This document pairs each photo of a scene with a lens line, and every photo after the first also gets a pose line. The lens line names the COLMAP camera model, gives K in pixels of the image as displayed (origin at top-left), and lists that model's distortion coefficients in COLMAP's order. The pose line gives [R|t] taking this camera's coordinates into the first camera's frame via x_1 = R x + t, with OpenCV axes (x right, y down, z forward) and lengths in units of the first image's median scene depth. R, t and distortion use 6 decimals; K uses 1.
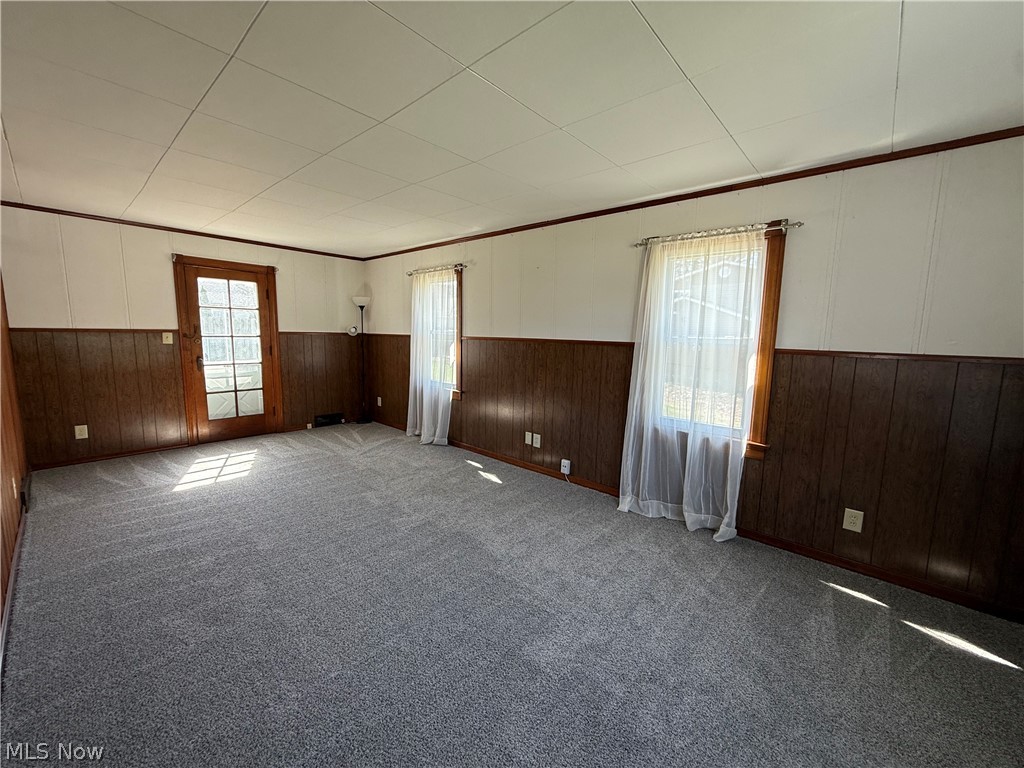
lens RADIAL K [[408.4, 0, 509.8], [0, 408.4, 385.0], [0, 0, 1]] dist [-0.001351, 0.000178]
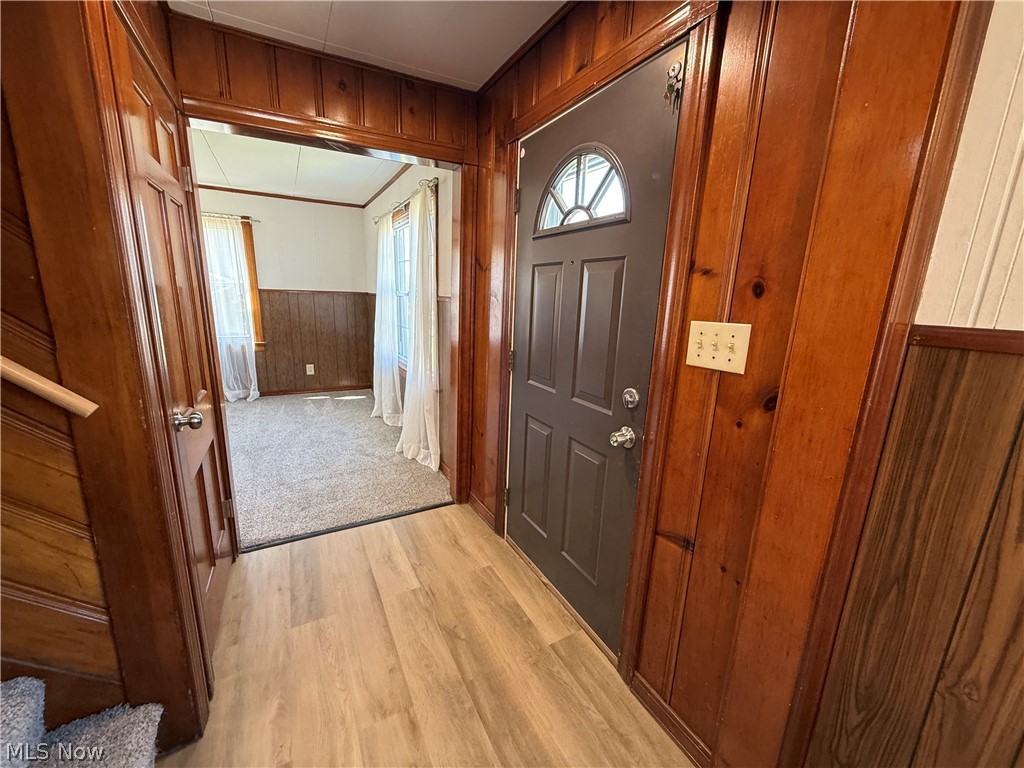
lens RADIAL K [[408.4, 0, 509.3], [0, 408.4, 388.1], [0, 0, 1]] dist [-0.001351, 0.000178]
pose [[0.335283, -0.212537, 0.917831, -0.736091], [0.094302, 0.976899, 0.191767, 0.099863], [-0.937386, 0.022257, 0.347581, -0.670544]]
